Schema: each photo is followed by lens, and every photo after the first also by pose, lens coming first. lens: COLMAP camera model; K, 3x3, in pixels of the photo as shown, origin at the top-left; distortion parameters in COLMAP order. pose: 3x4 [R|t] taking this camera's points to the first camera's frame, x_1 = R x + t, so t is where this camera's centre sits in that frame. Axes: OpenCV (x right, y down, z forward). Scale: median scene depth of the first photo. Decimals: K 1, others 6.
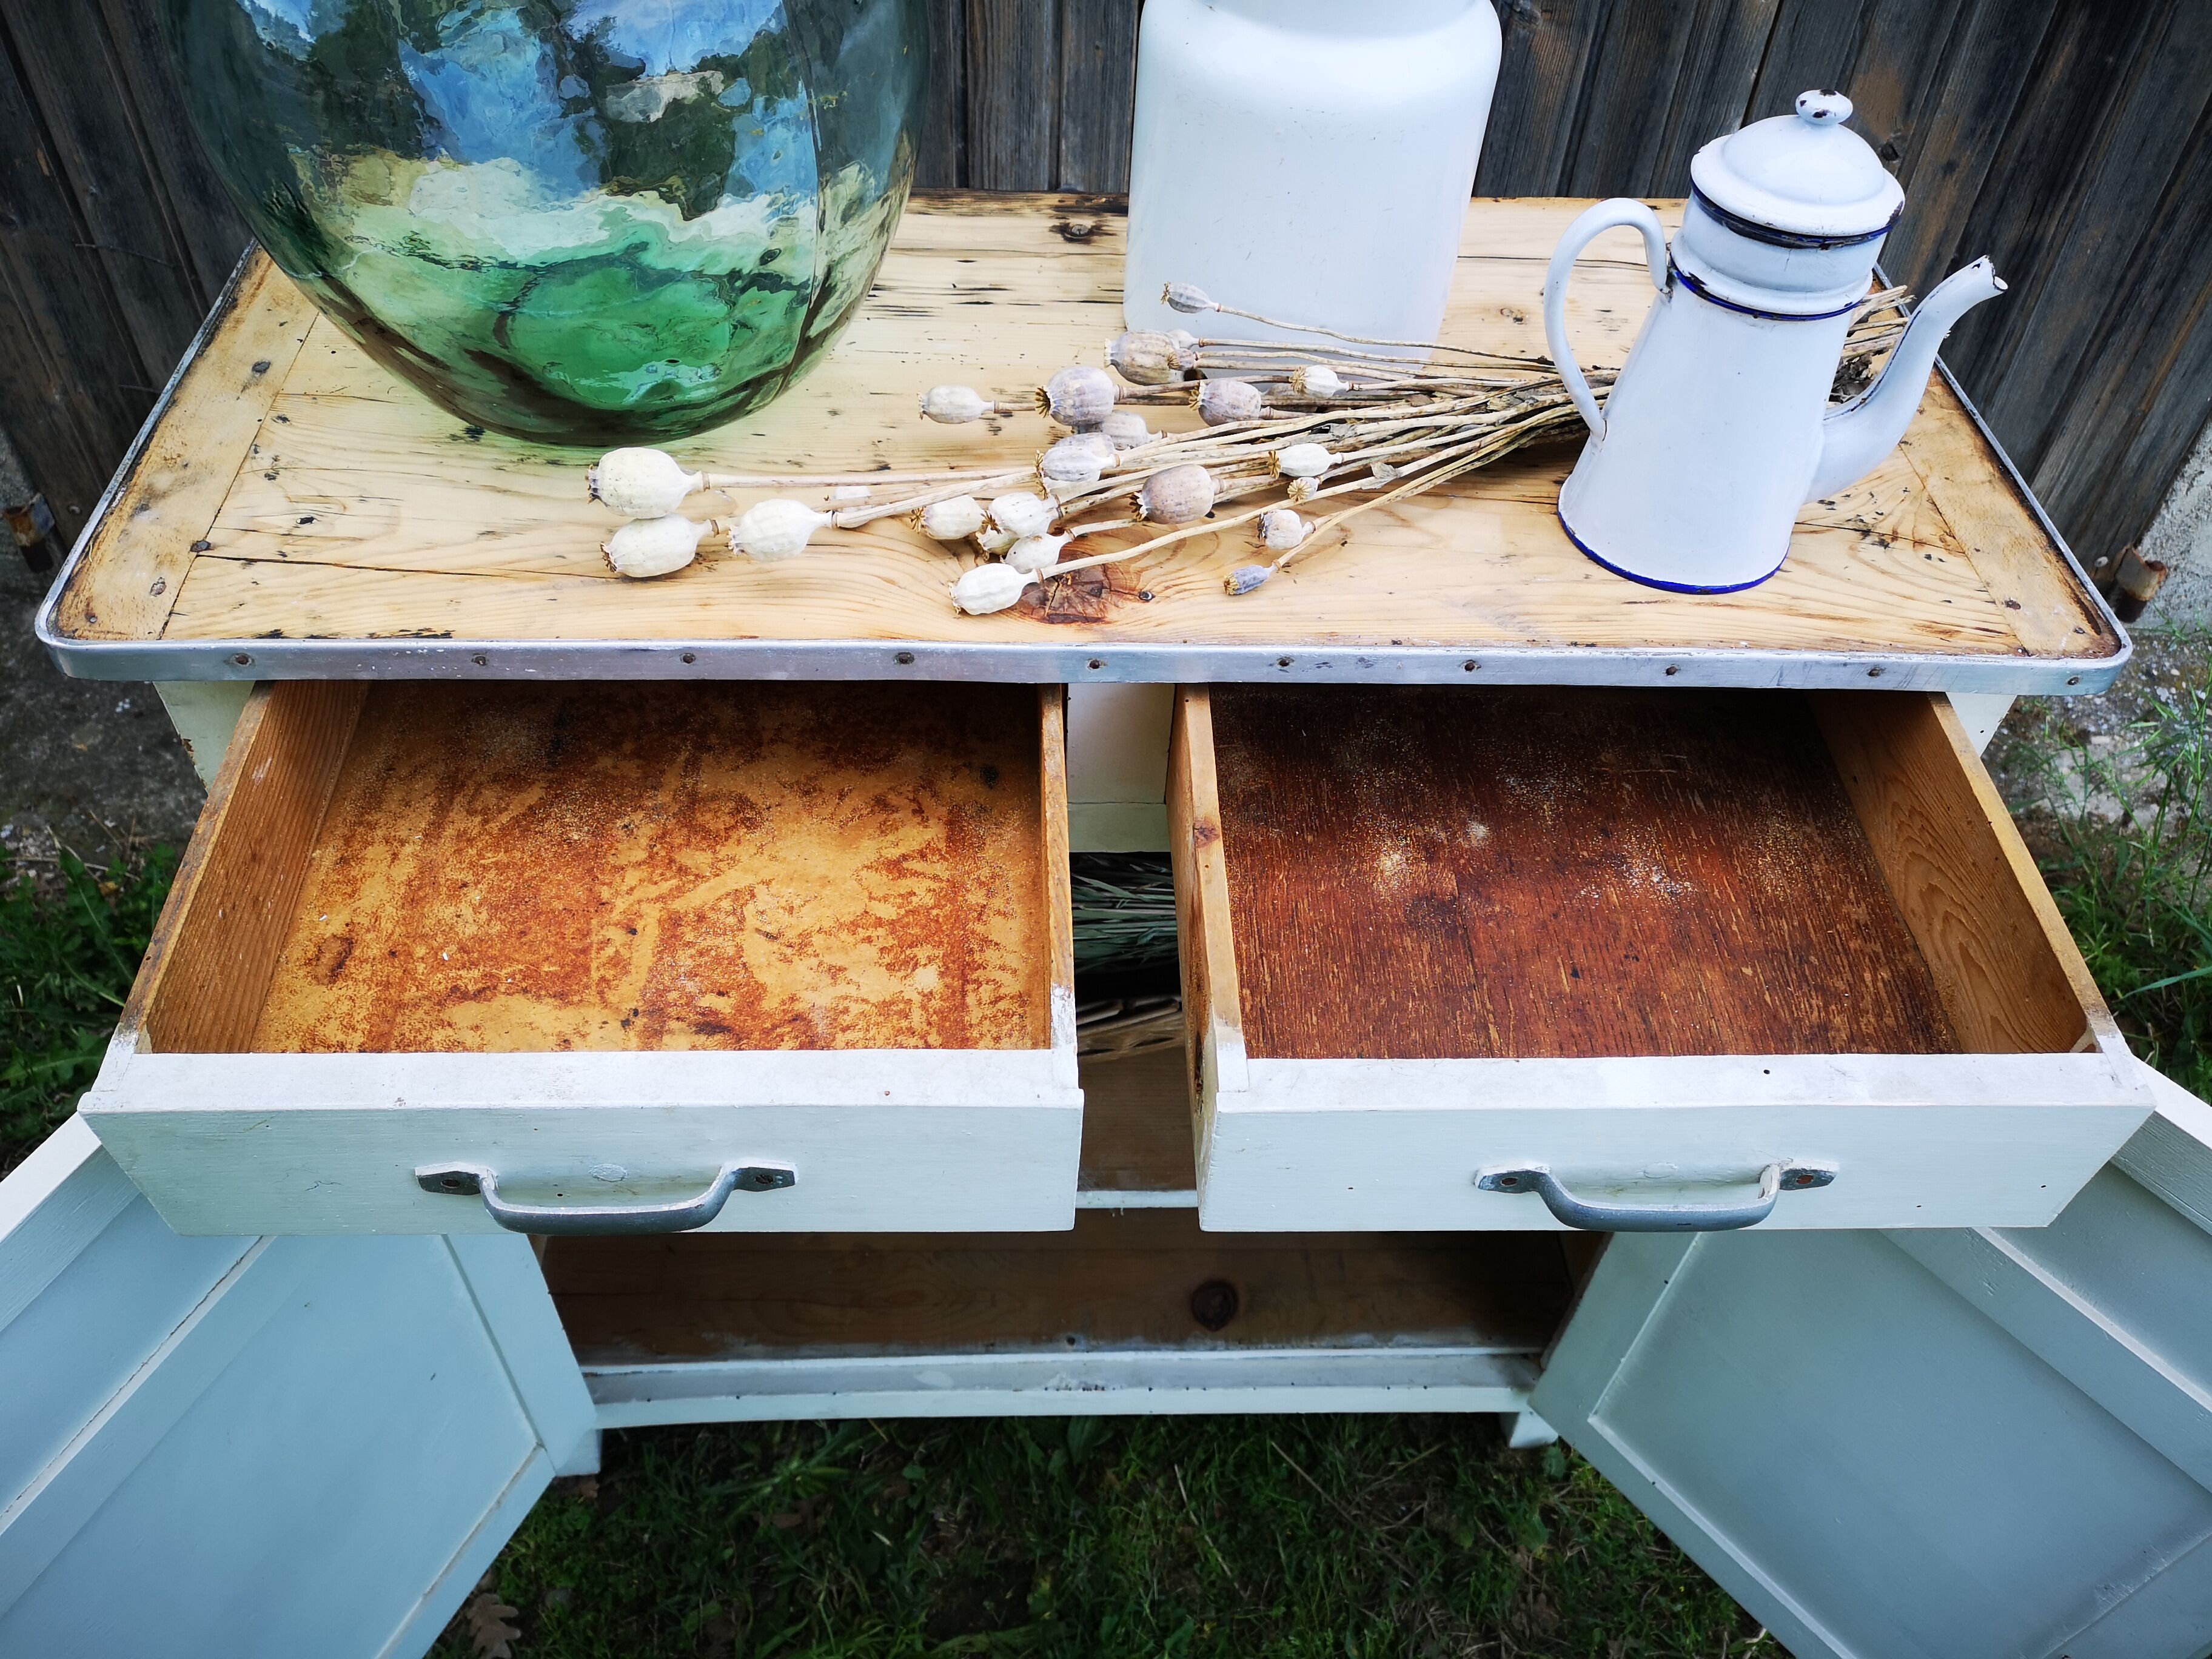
lens RADIAL K [[1735.5, 0, 1095.5], [0, 1735.5, 823.5], [0, 0, 1]] dist [0.027161, -0.015921]
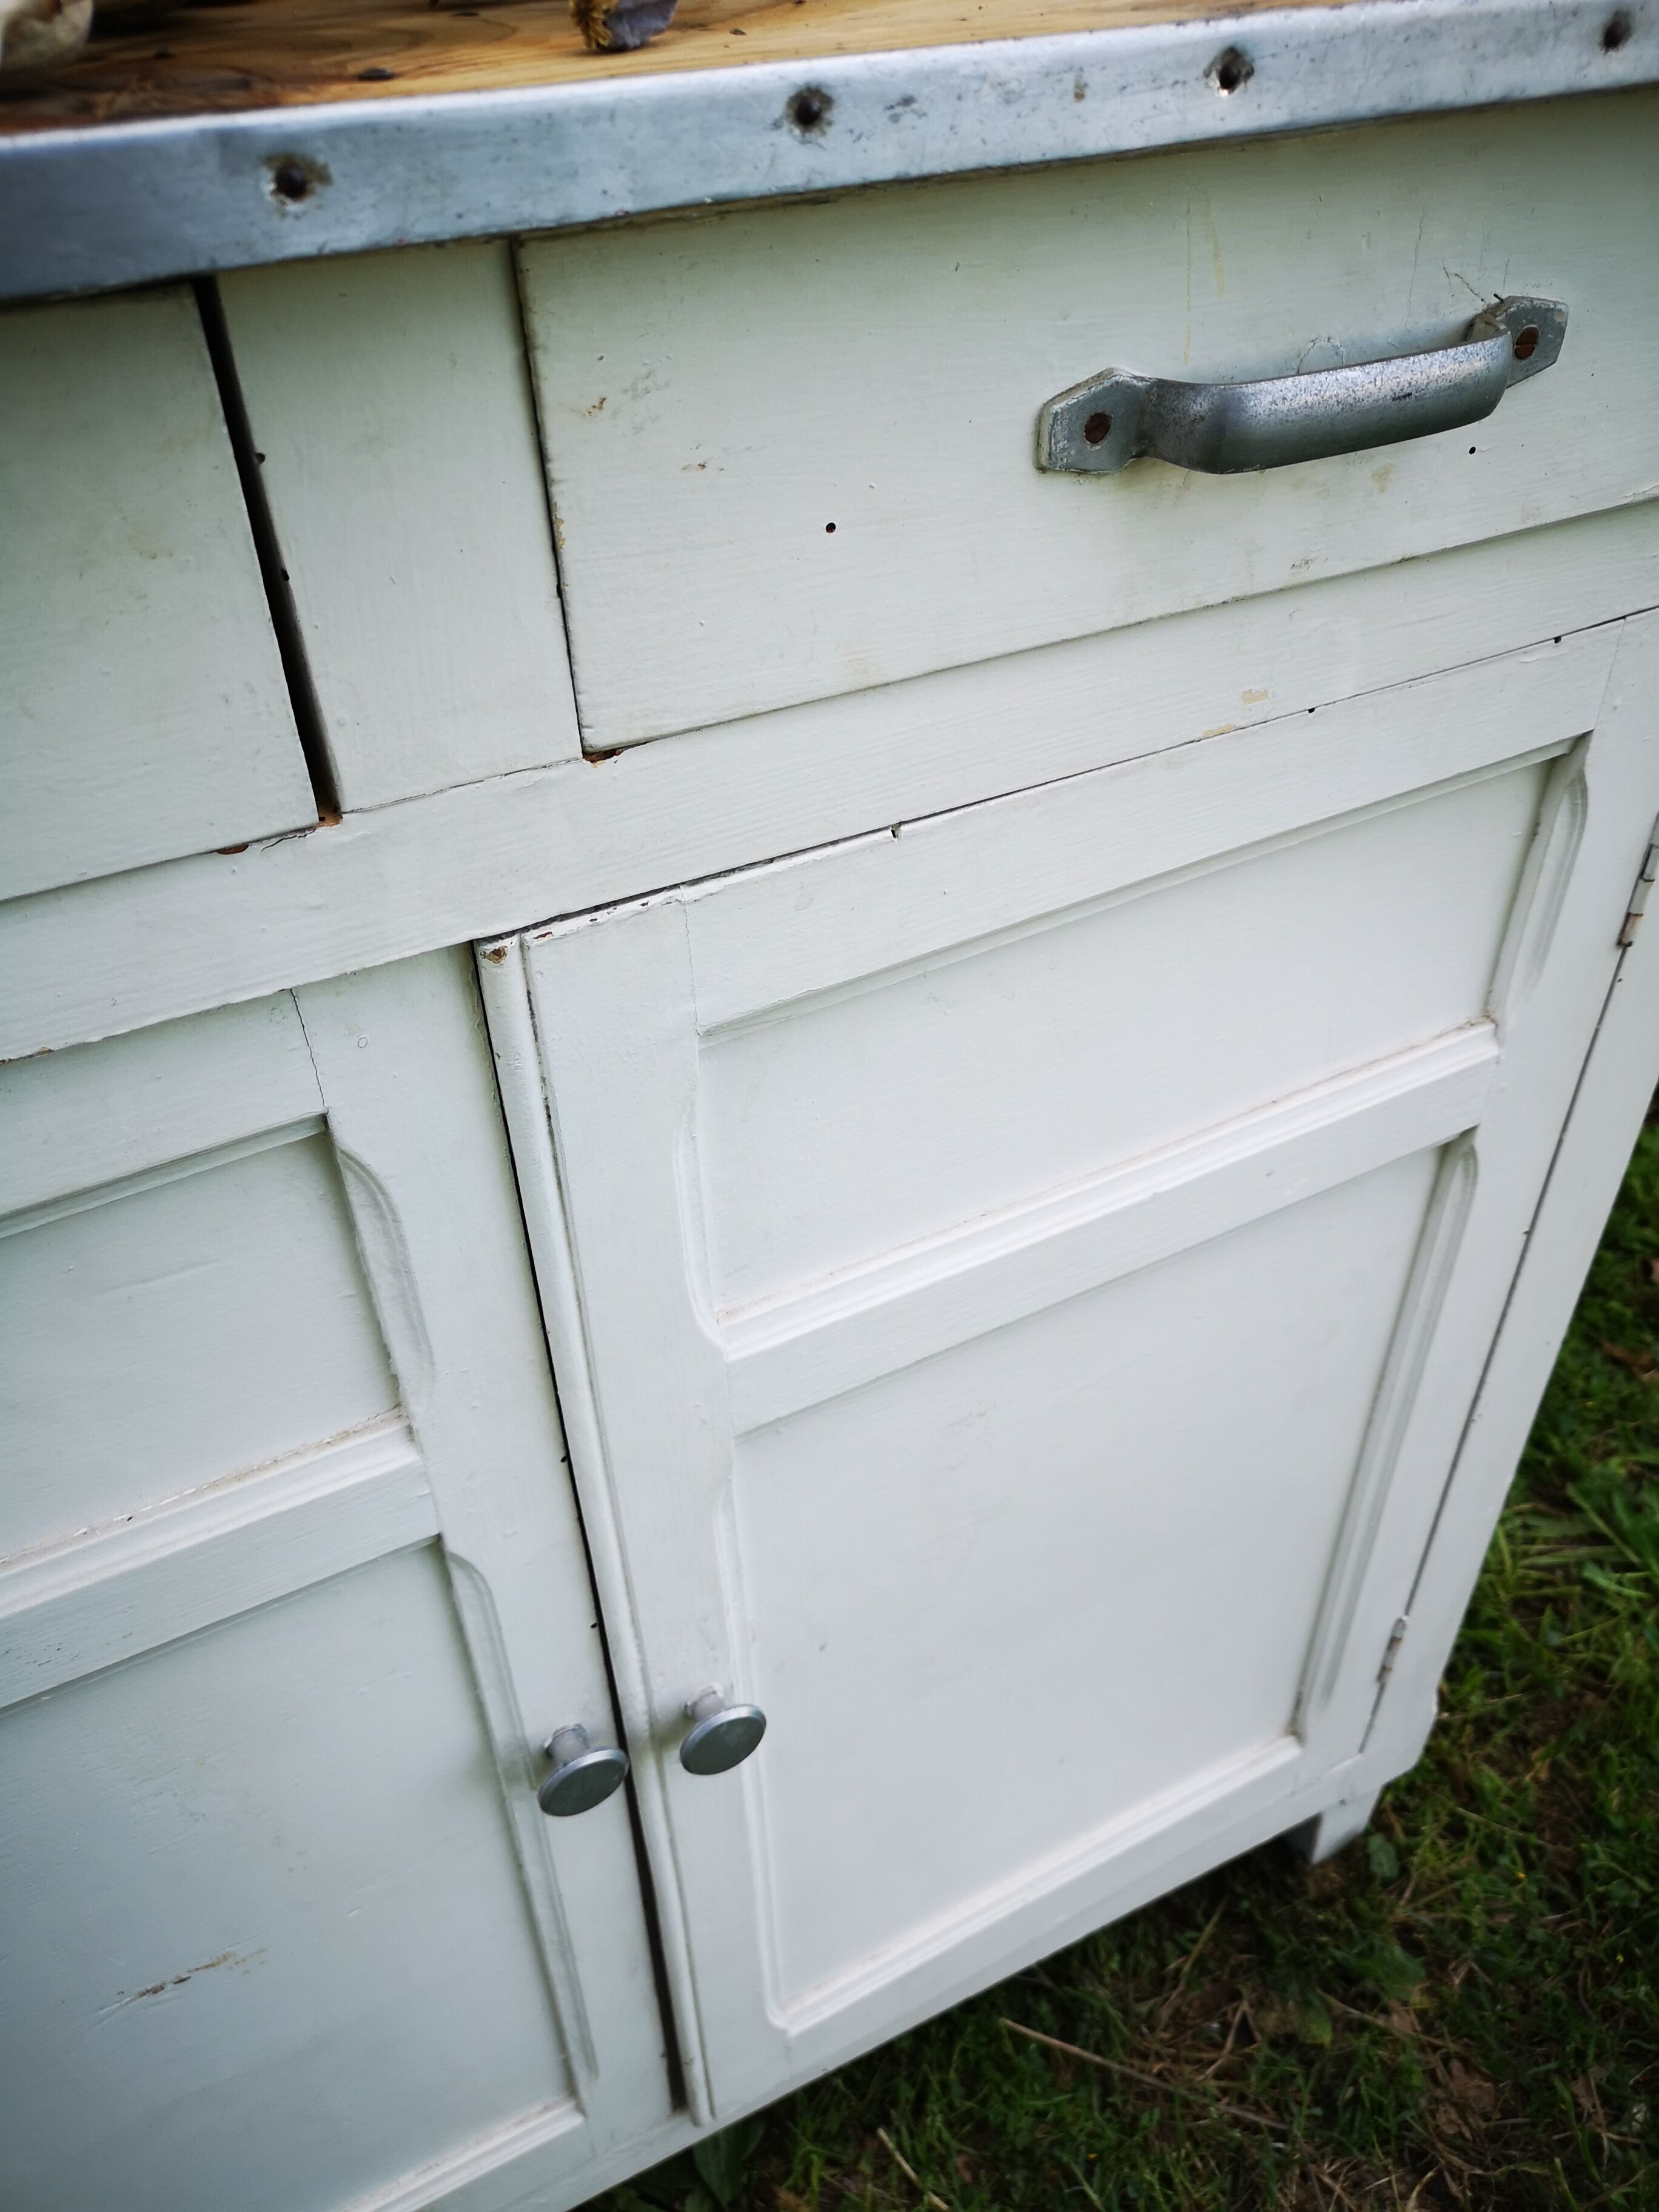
lens RADIAL K [[1735.5, 0, 842.5], [0, 1735.5, 1093.4], [0, 0, 1]] dist [0.027161, -0.015921]
pose [[0.911383, -0.303124, 0.278384, -0.046323], [0.335001, 0.939312, -0.073948, 0.122367], [-0.239074, 0.160654, 0.957619, 0.634144]]
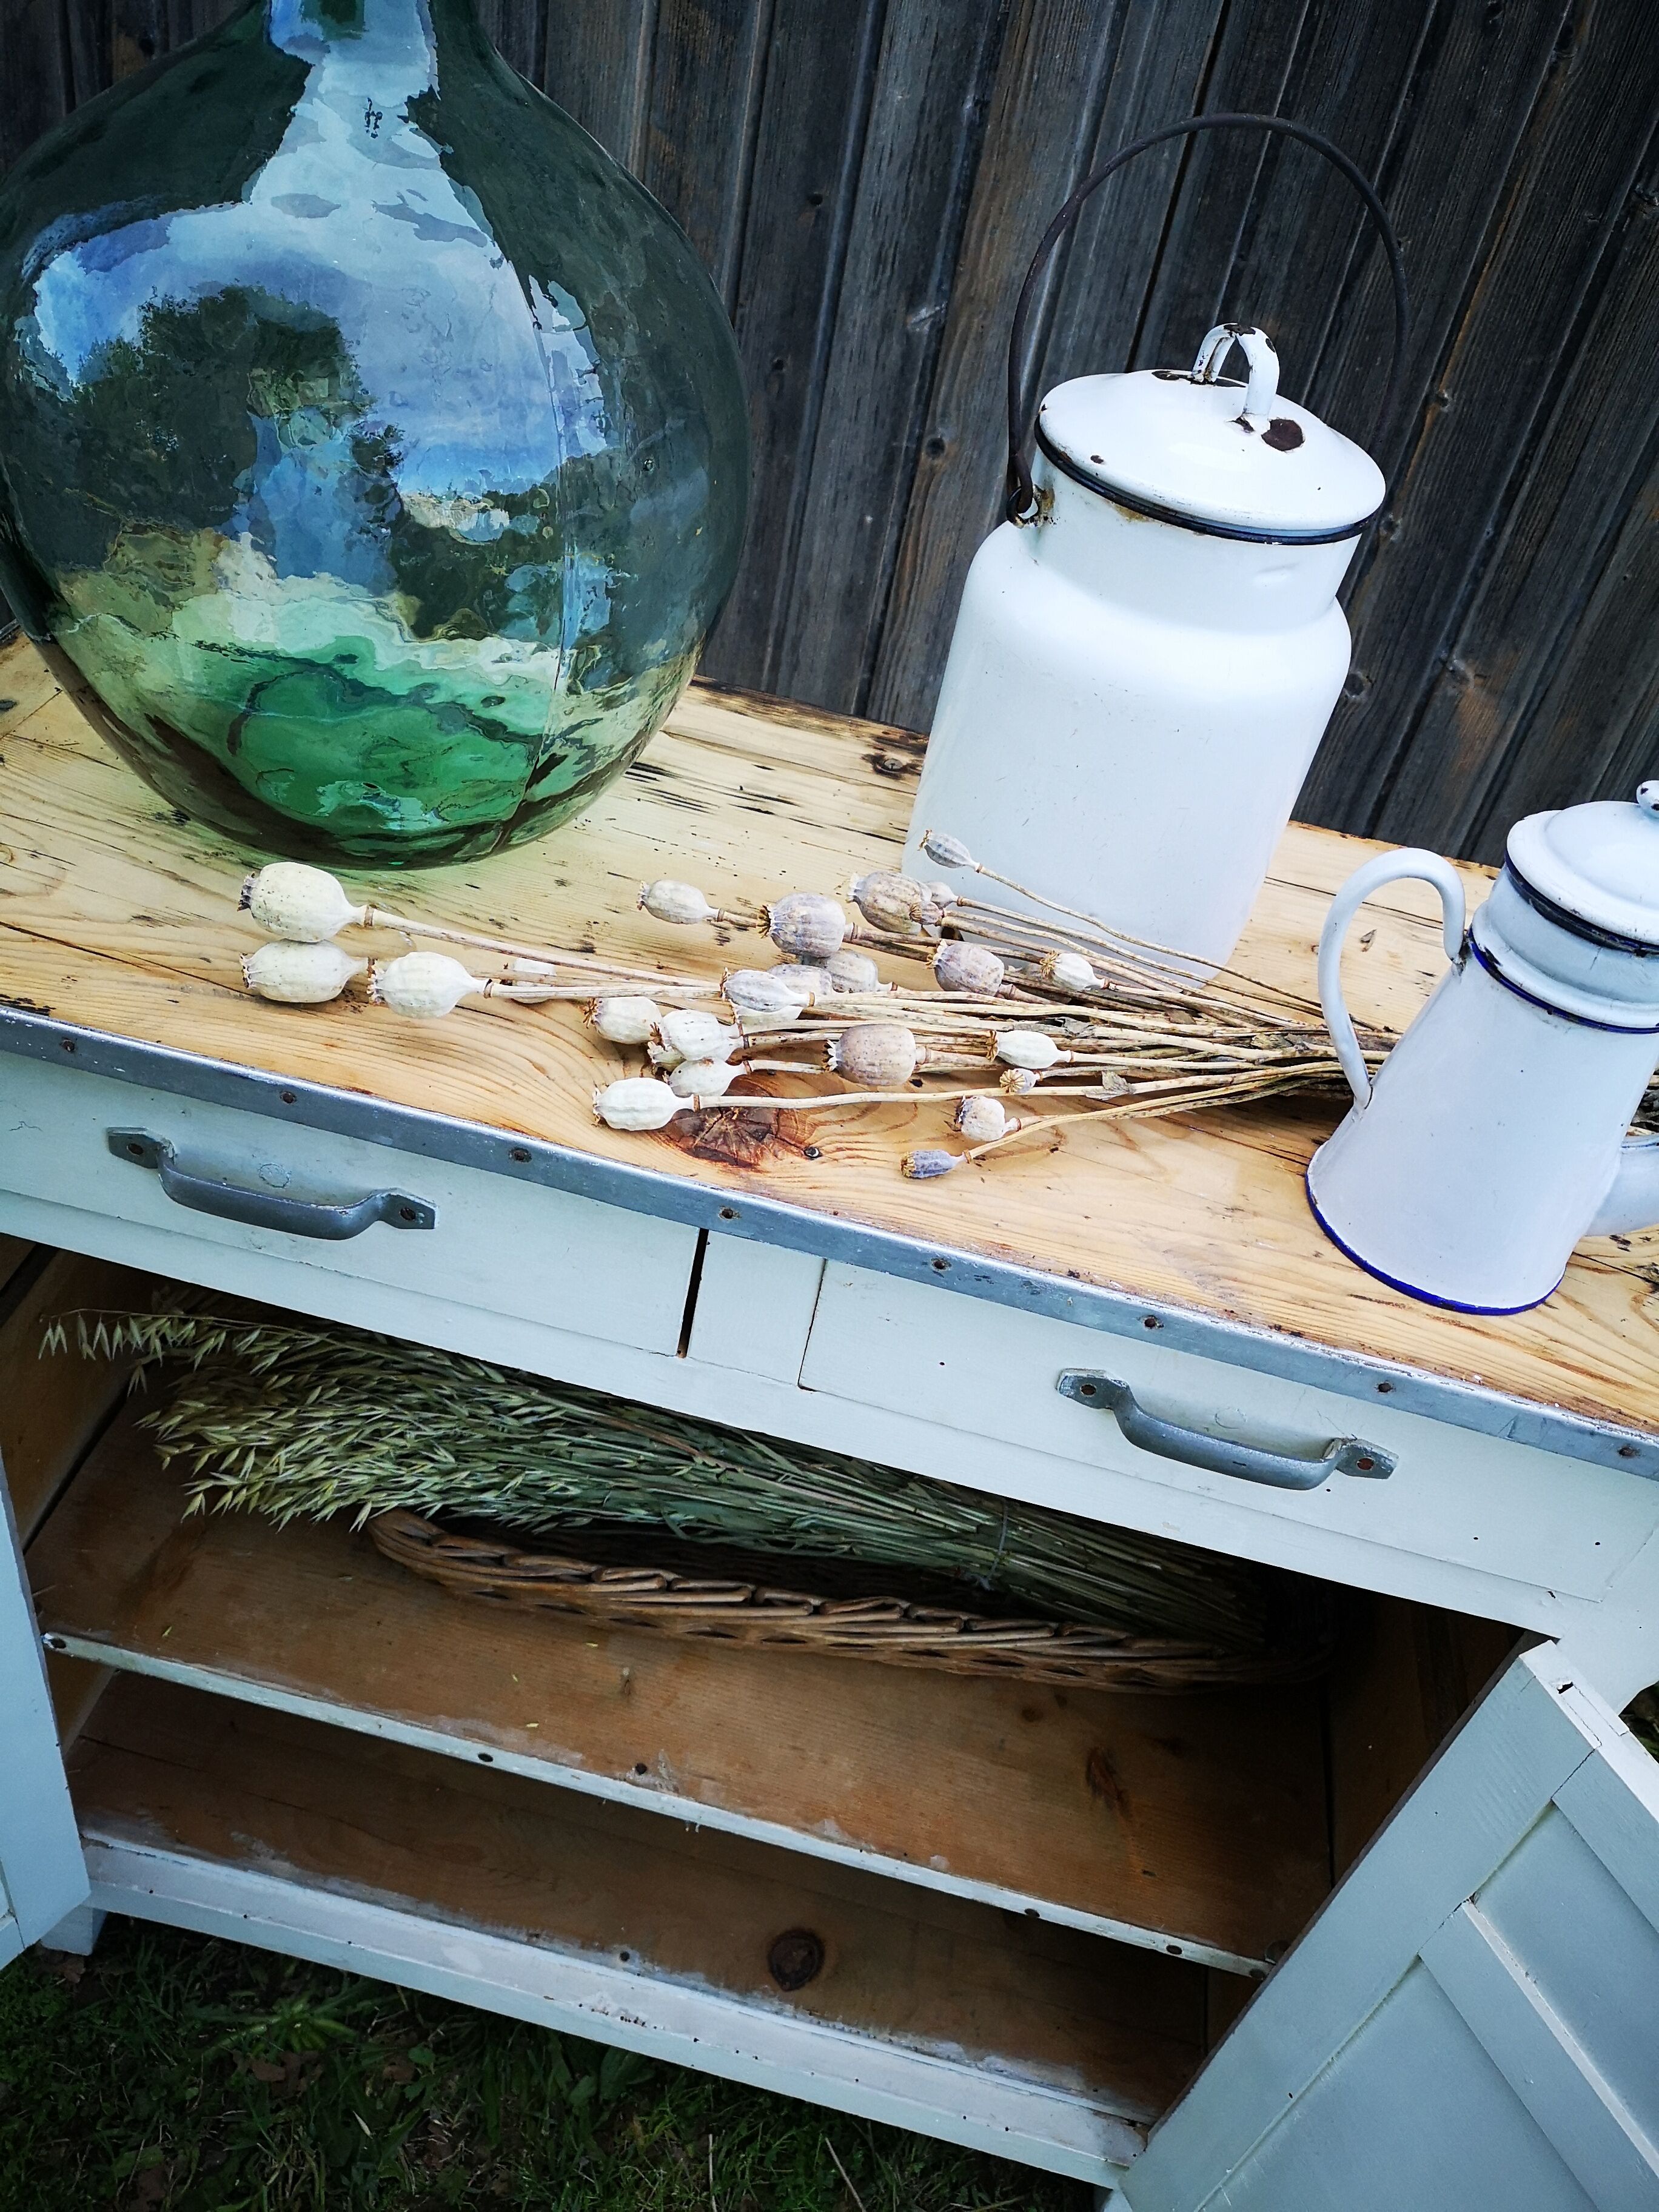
lens RADIAL K [[1735.5, 0, 831.9], [0, 1735.5, 1095.7], [0, 0, 1]] dist [0.027161, -0.015921]
pose [[0.966925, 0.237254, -0.093630, 0.110265], [-0.248520, 0.958953, -0.136551, -0.039286], [0.057389, 0.155304, 0.986198, 0.118699]]
